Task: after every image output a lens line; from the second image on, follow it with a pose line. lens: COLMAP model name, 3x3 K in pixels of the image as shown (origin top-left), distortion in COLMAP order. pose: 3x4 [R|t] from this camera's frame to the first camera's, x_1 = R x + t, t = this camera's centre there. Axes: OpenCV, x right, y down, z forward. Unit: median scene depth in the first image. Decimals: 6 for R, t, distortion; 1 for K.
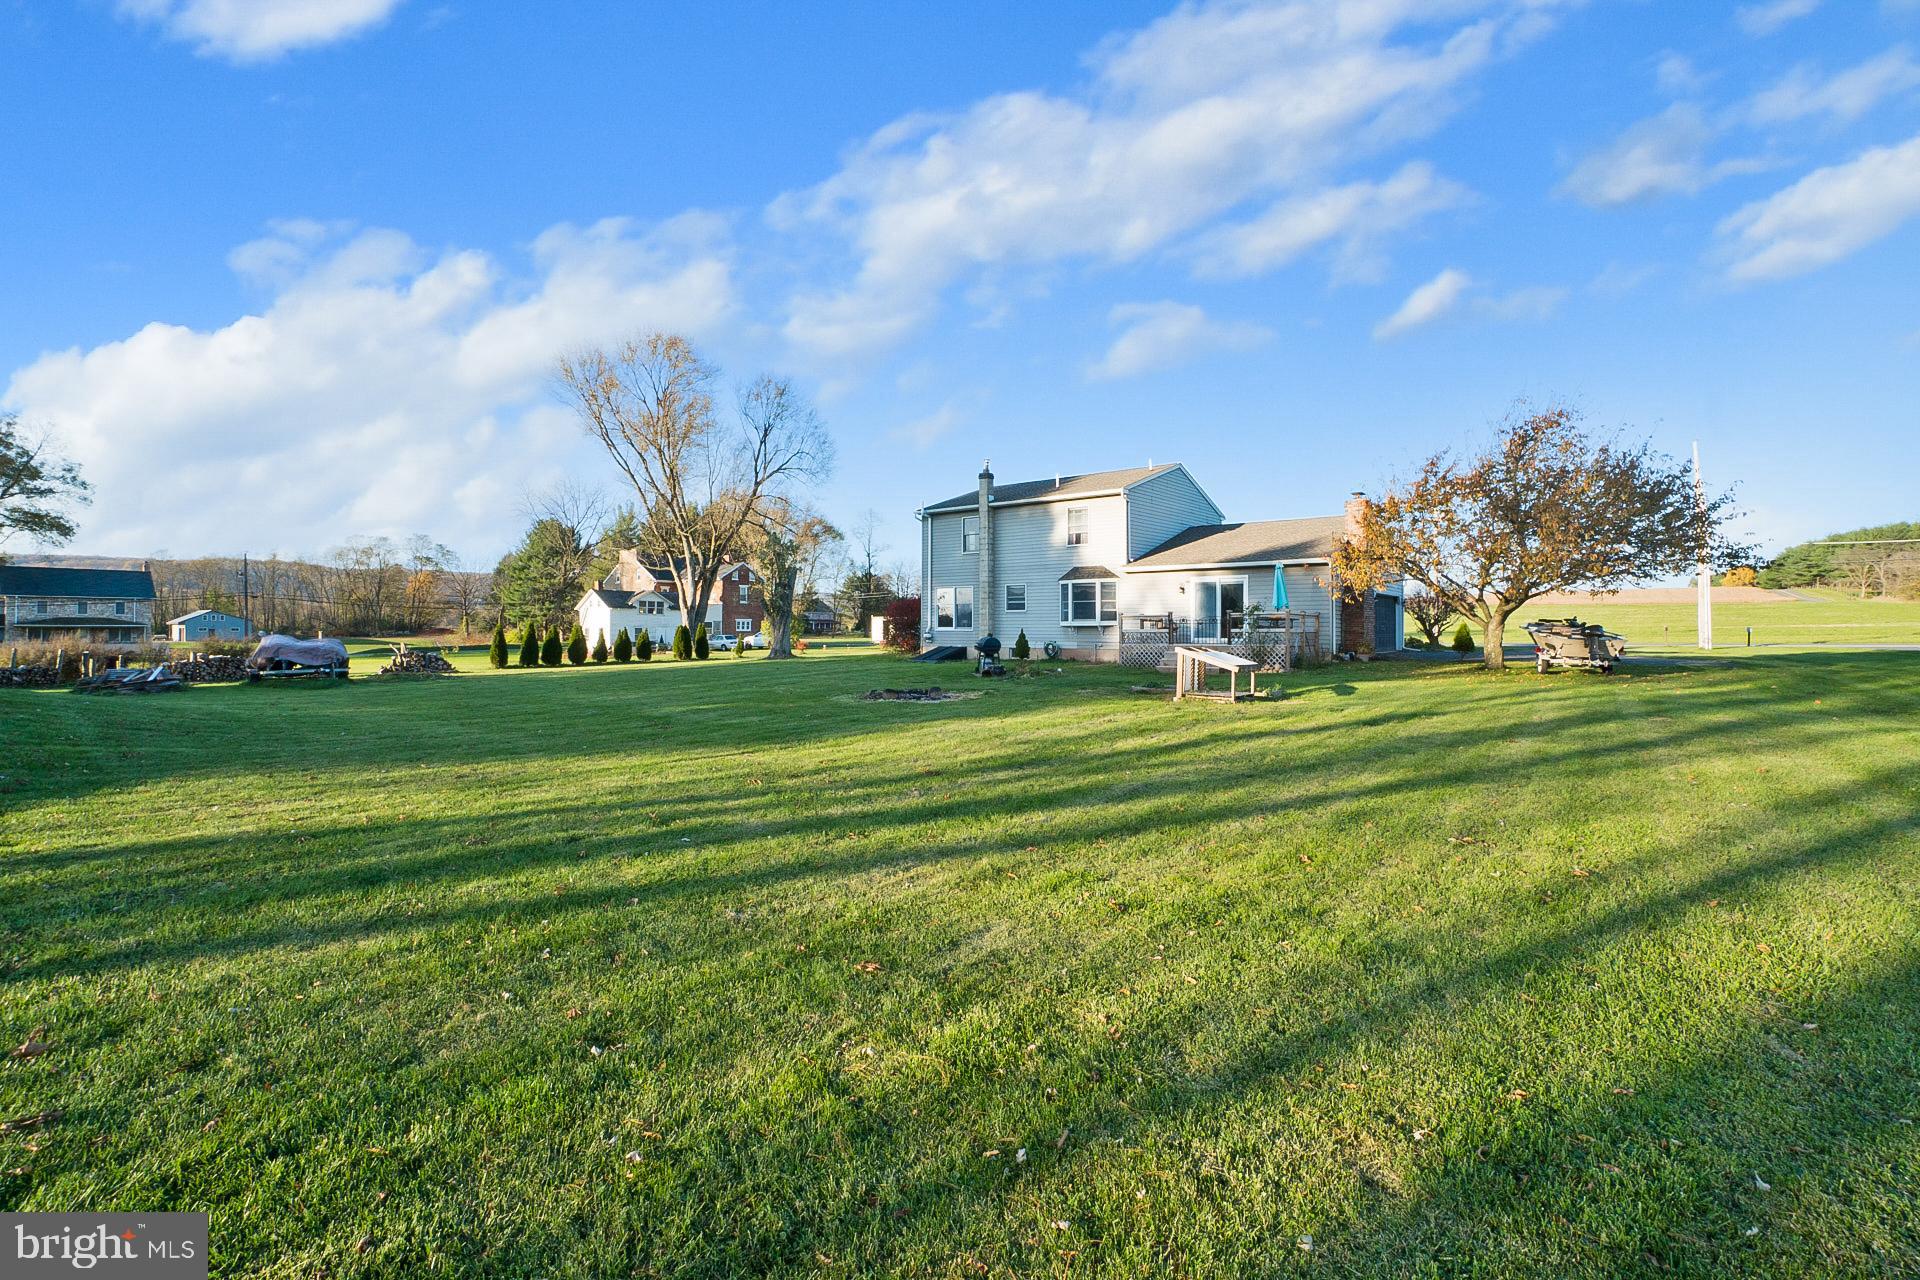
lens RADIAL K [[847.5, 0, 957.7], [0, 847.5, 630.7], [0, 0, 1]] dist [-0.067288, 0.025300]
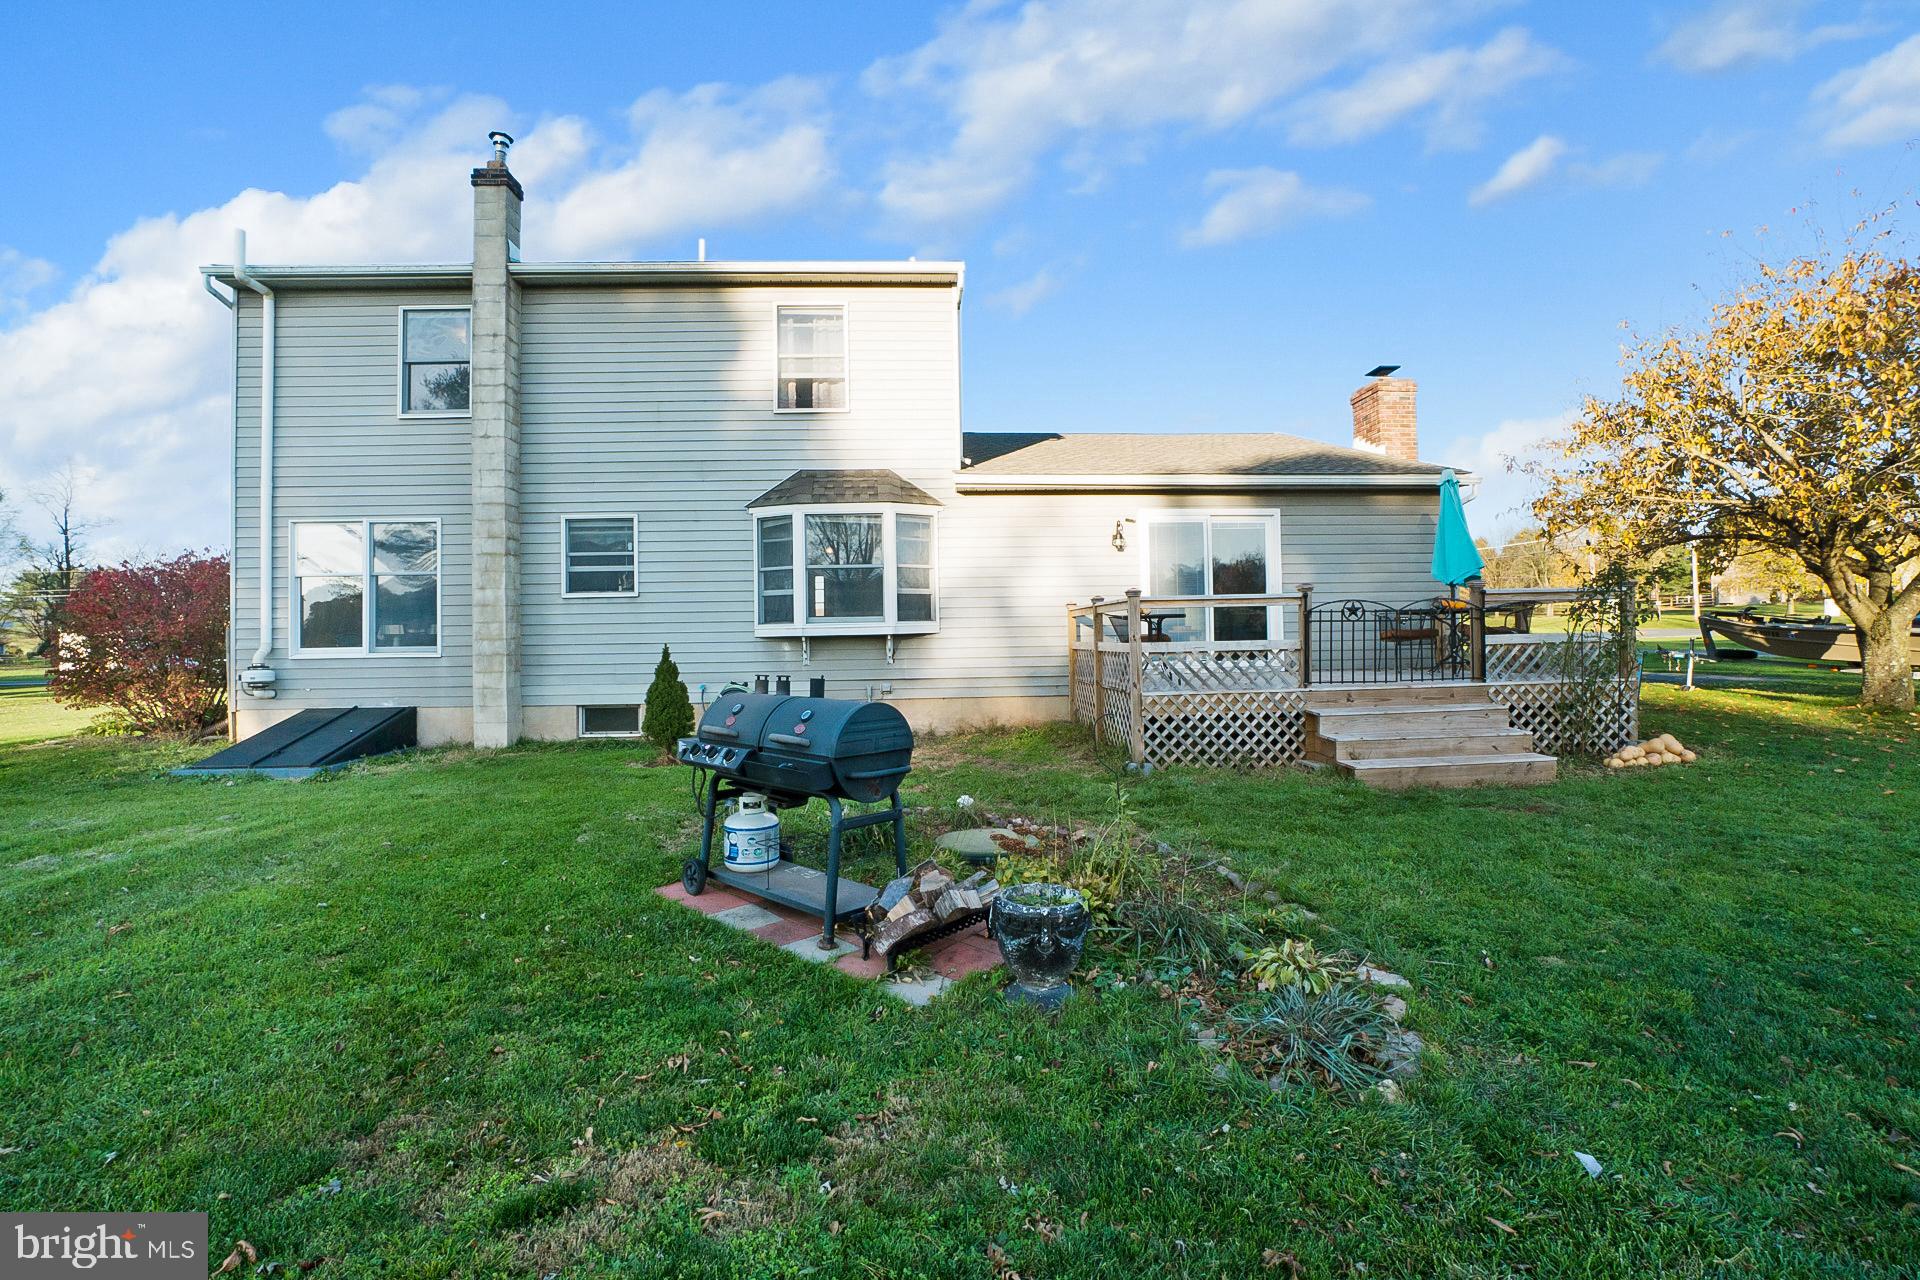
lens RADIAL K [[847.5, 0, 957.7], [0, 847.5, 630.7], [0, 0, 1]] dist [-0.067288, 0.025300]
pose [[0.750061, -0.010644, 0.661283, -0.045252], [0.020266, 0.999771, -0.006896, -0.004137], [-0.661058, 0.018574, 0.750105, 0.669141]]
